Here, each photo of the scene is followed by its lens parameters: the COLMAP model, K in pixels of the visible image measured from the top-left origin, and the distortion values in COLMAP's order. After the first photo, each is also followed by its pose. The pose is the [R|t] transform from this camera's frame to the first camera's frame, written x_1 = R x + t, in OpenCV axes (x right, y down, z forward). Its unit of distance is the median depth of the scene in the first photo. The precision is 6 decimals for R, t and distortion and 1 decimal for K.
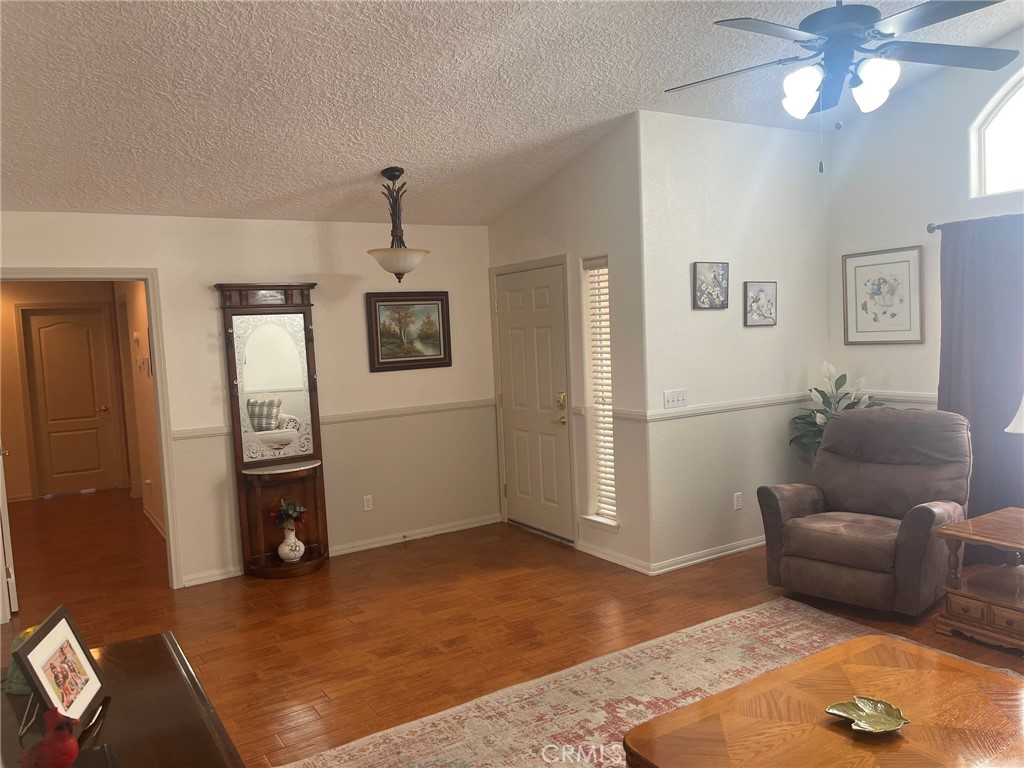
lens RADIAL K [[770.9, 0, 504.4], [0, 770.9, 386.7], [0, 0, 1]] dist [0.073659, -0.091672]
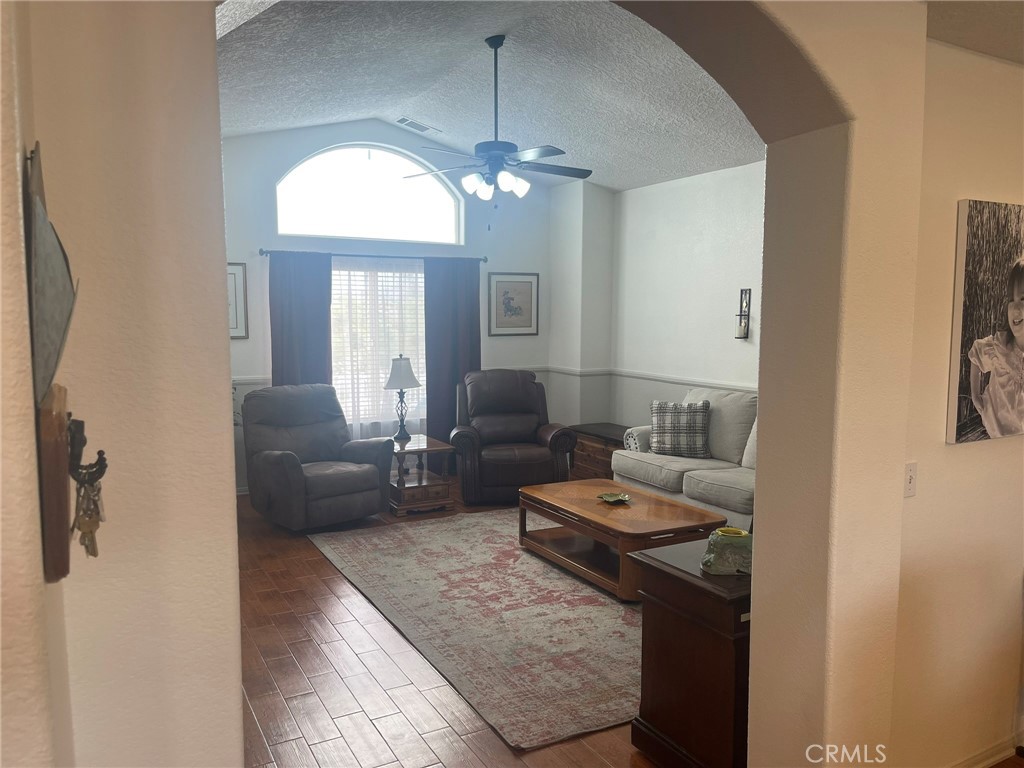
lens RADIAL K [[770.9, 0, 504.4], [0, 770.9, 386.7], [0, 0, 1]] dist [0.073659, -0.091672]
pose [[0.060884, -0.050754, 0.996854, -0.799640], [0.066943, 0.996665, 0.046655, -0.006667], [-0.995897, 0.063892, 0.064079, 0.542206]]
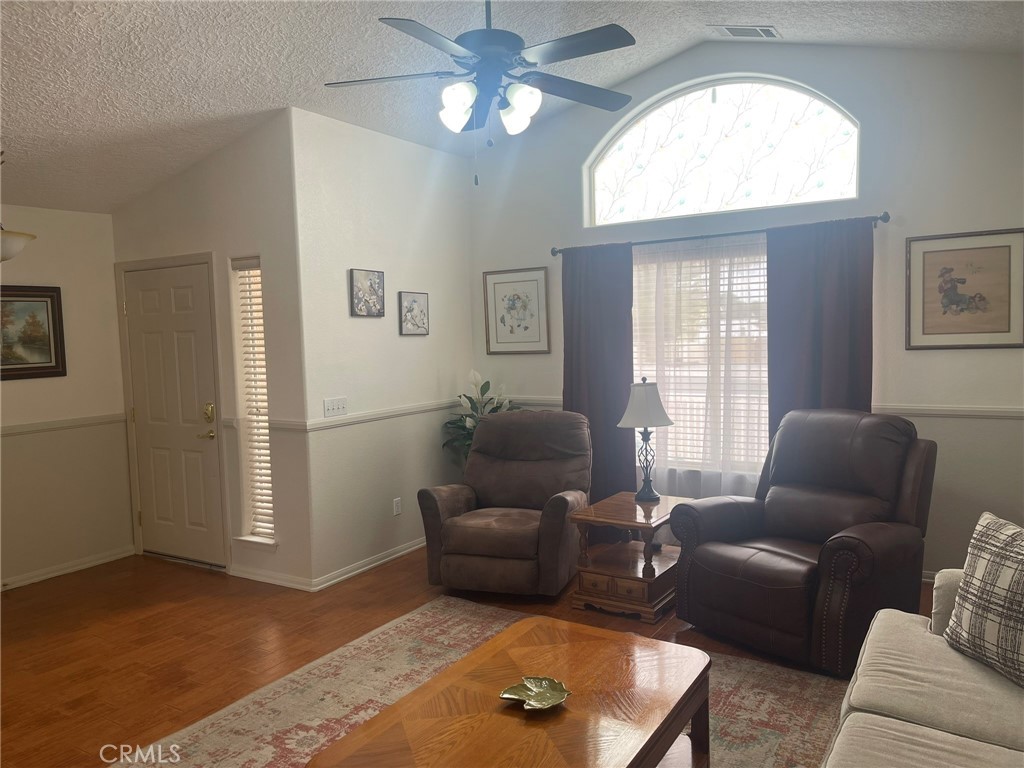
lens RADIAL K [[770.9, 0, 504.4], [0, 770.9, 386.7], [0, 0, 1]] dist [0.073659, -0.091672]
pose [[0.899283, -0.012058, 0.437201, -0.014712], [0.020561, 0.999680, -0.014722, 0.009545], [-0.436884, 0.022229, 0.899243, 0.030766]]
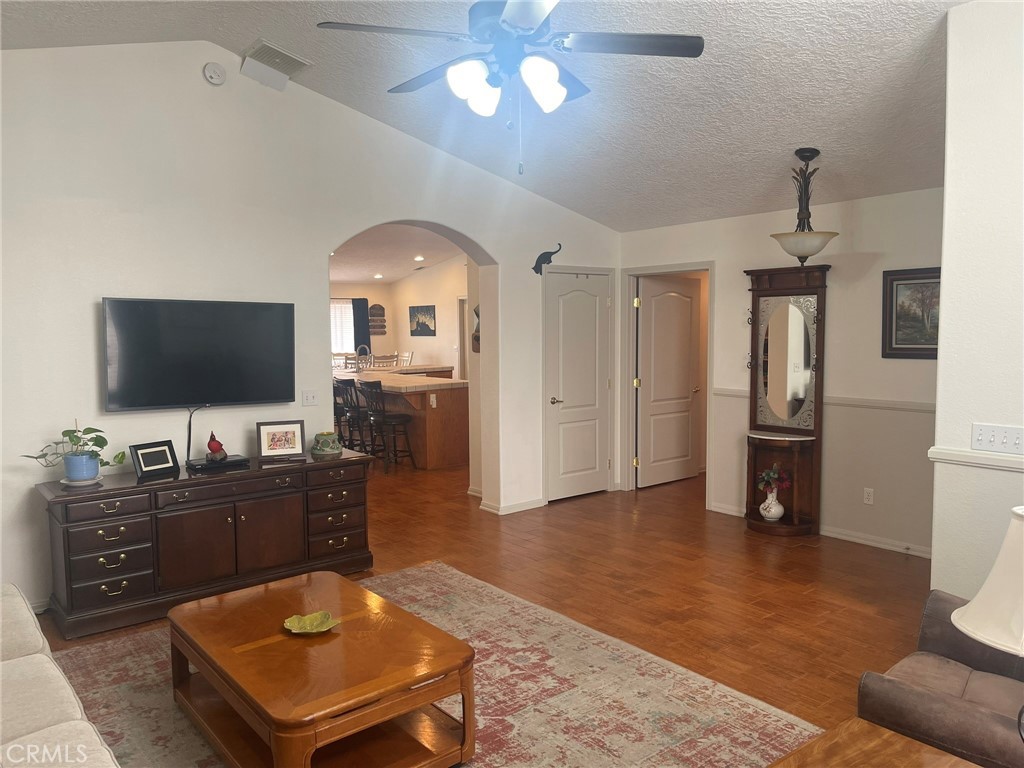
lens RADIAL K [[770.8, 0, 508.8], [0, 770.8, 383.9], [0, 0, 1]] dist [0.072570, -0.105614]
pose [[0.111315, 0.124770, -0.985922, 0.838935], [-0.065563, 0.990848, 0.117991, -0.082080], [0.991620, 0.051506, 0.118476, 0.546037]]
